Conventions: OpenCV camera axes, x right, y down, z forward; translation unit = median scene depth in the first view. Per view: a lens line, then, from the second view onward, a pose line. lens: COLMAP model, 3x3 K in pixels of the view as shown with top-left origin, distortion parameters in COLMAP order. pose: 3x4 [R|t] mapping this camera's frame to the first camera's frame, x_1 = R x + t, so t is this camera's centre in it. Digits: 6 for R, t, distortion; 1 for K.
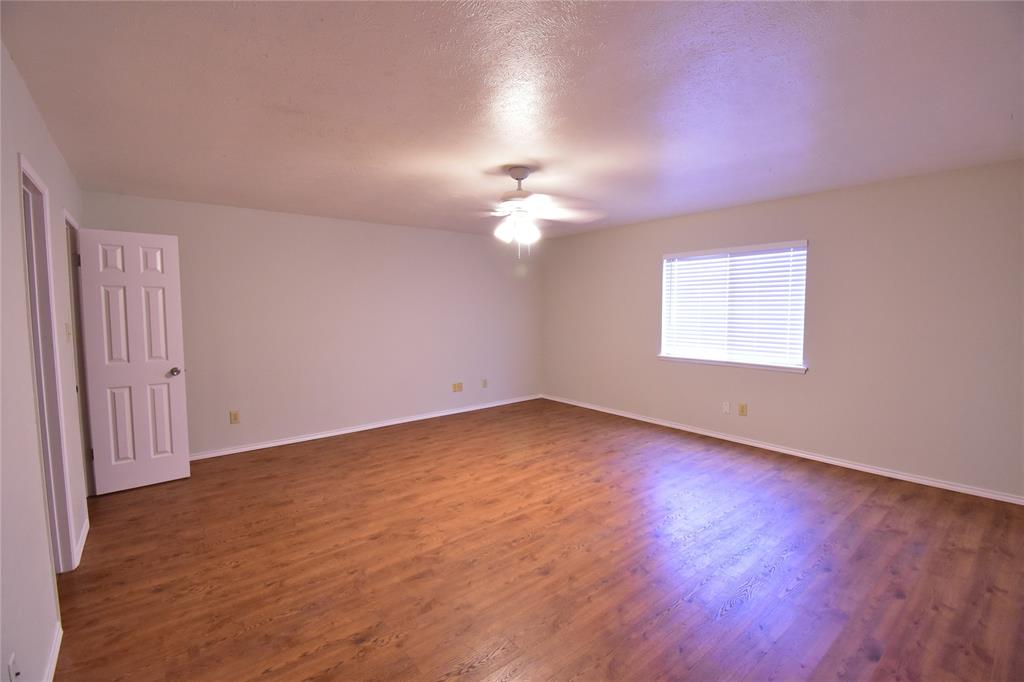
lens RADIAL K [[452.6, 0, 514.9], [0, 452.6, 339.1], [0, 0, 1]] dist [0.022321, -0.027051]
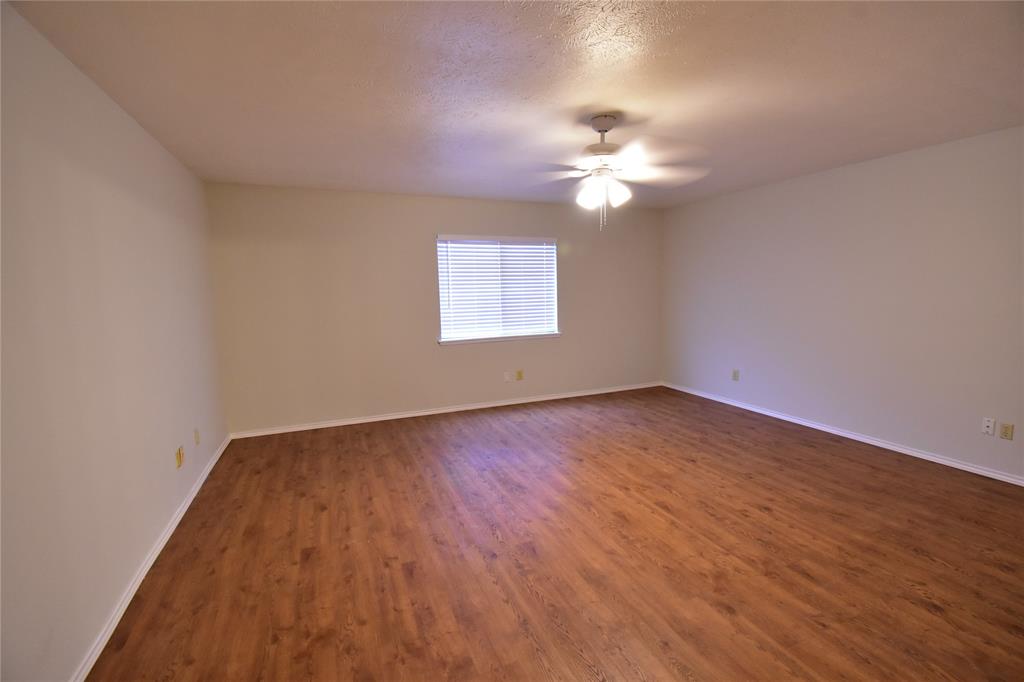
lens RADIAL K [[452.6, 0, 514.9], [0, 452.6, 339.1], [0, 0, 1]] dist [0.022321, -0.027051]
pose [[0.279384, -0.103906, 0.954541, -0.727470], [0.086585, 0.992804, 0.082728, -0.043885], [-0.956268, 0.059536, 0.286370, 0.773242]]
